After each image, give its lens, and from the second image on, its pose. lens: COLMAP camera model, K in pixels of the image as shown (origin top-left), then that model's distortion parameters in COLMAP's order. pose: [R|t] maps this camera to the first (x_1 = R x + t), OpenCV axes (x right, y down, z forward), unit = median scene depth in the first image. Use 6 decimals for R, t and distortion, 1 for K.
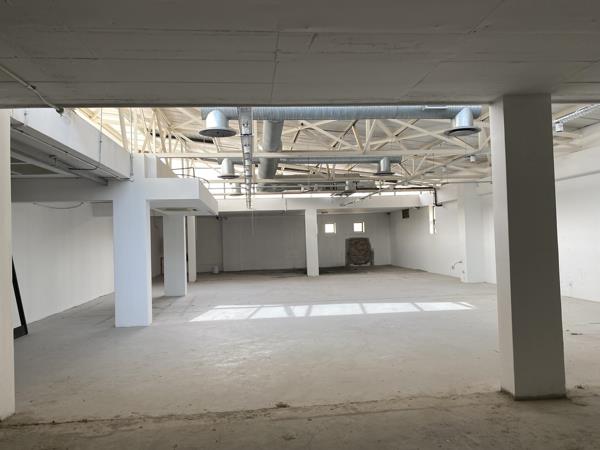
lens RADIAL K [[467.8, 0, 299.9], [0, 467.8, 225.8], [0, 0, 1]] dist [0.039131, -0.000673]
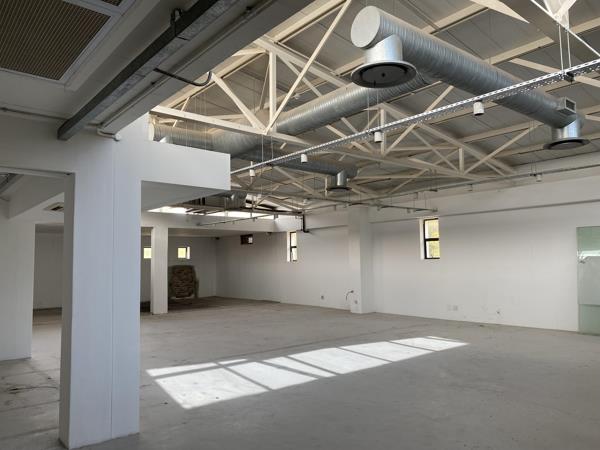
lens RADIAL K [[467.8, 0, 300.6], [0, 467.8, 223.9], [0, 0, 1]] dist [0.039131, -0.000673]
pose [[0.822401, 0.068114, 0.564816, -0.229513], [-0.028826, 0.996521, -0.078204, 0.013880], [-0.568178, 0.048033, 0.821503, 0.217463]]
